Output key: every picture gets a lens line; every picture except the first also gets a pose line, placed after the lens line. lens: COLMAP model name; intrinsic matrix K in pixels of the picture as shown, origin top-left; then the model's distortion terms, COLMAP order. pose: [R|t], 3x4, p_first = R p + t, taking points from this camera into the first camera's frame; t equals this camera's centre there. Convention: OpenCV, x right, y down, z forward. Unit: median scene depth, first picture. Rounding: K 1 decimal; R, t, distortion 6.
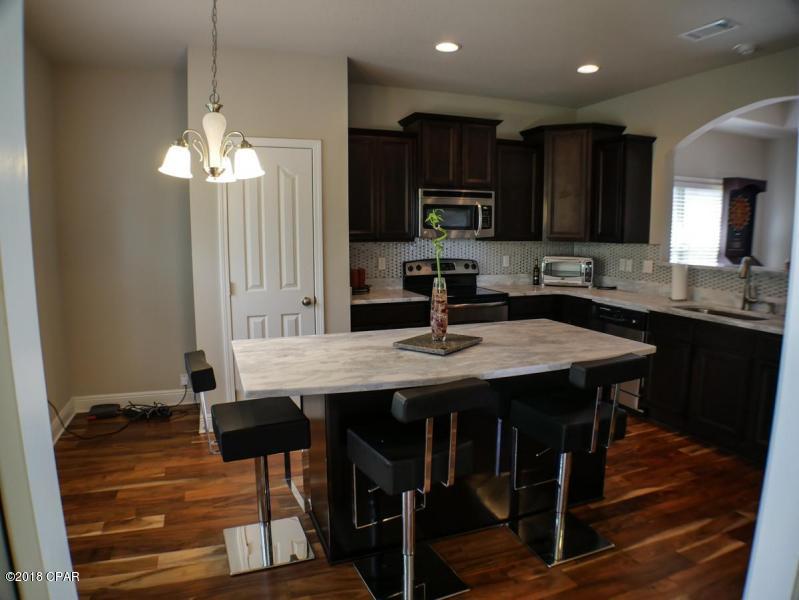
lens RADIAL K [[526.8, 0, 399.5], [0, 526.8, 300.0], [0, 0, 1]] dist [-0.138126, 0.027605]
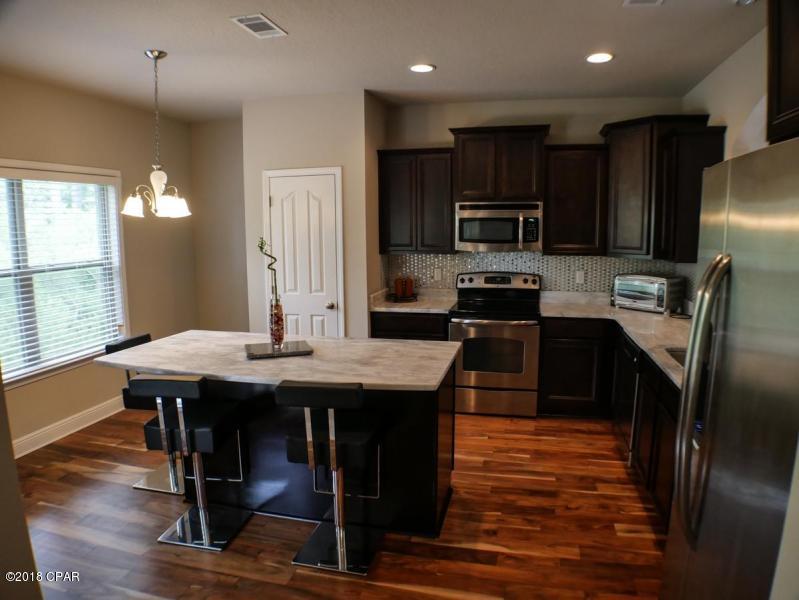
lens RADIAL K [[526.8, 0, 399.5], [0, 526.8, 300.0], [0, 0, 1]] dist [-0.138126, 0.027605]
pose [[0.826507, 0.069923, -0.558566, 0.535076], [-0.066773, 0.997428, 0.026057, -0.044447], [0.558952, 0.015761, 0.829050, 0.101504]]
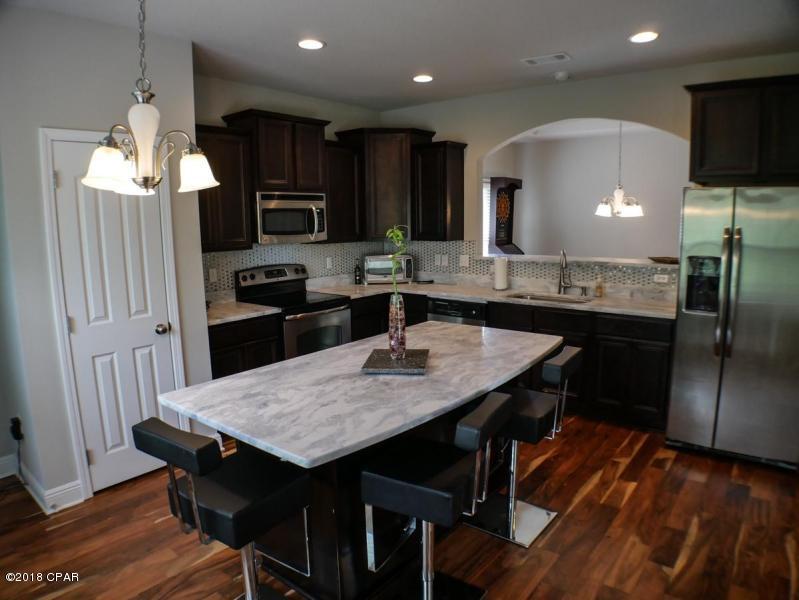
lens RADIAL K [[526.8, 0, 399.5], [0, 526.8, 300.0], [0, 0, 1]] dist [-0.138126, 0.027605]
pose [[0.857891, -0.092057, 0.505518, -0.229004], [0.082669, 0.995732, 0.041033, -0.040285], [-0.507138, 0.006589, 0.861840, 0.088266]]
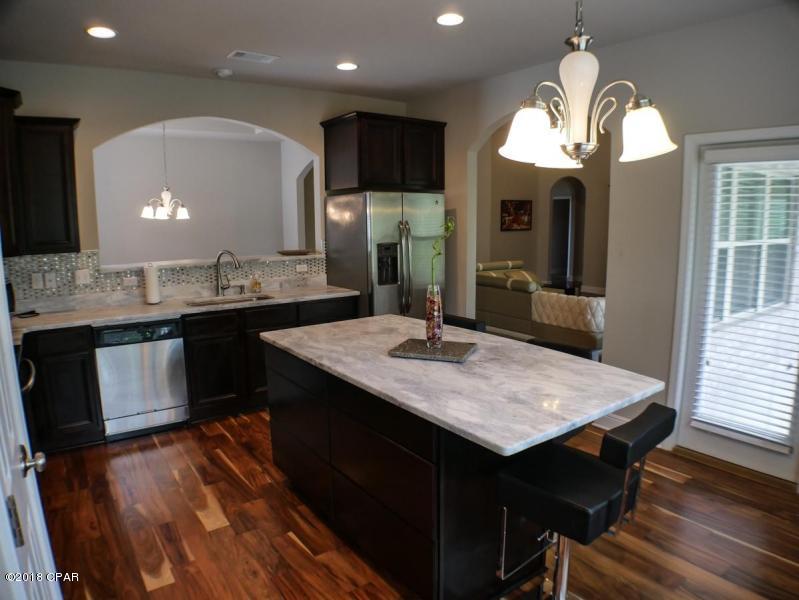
lens RADIAL K [[526.8, 0, 399.5], [0, 526.8, 300.0], [0, 0, 1]] dist [-0.138126, 0.027605]
pose [[-0.266559, -0.146943, 0.952551, -0.478635], [0.136077, 0.972672, 0.188127, -0.117927], [-0.954164, 0.179767, -0.239279, 0.726152]]
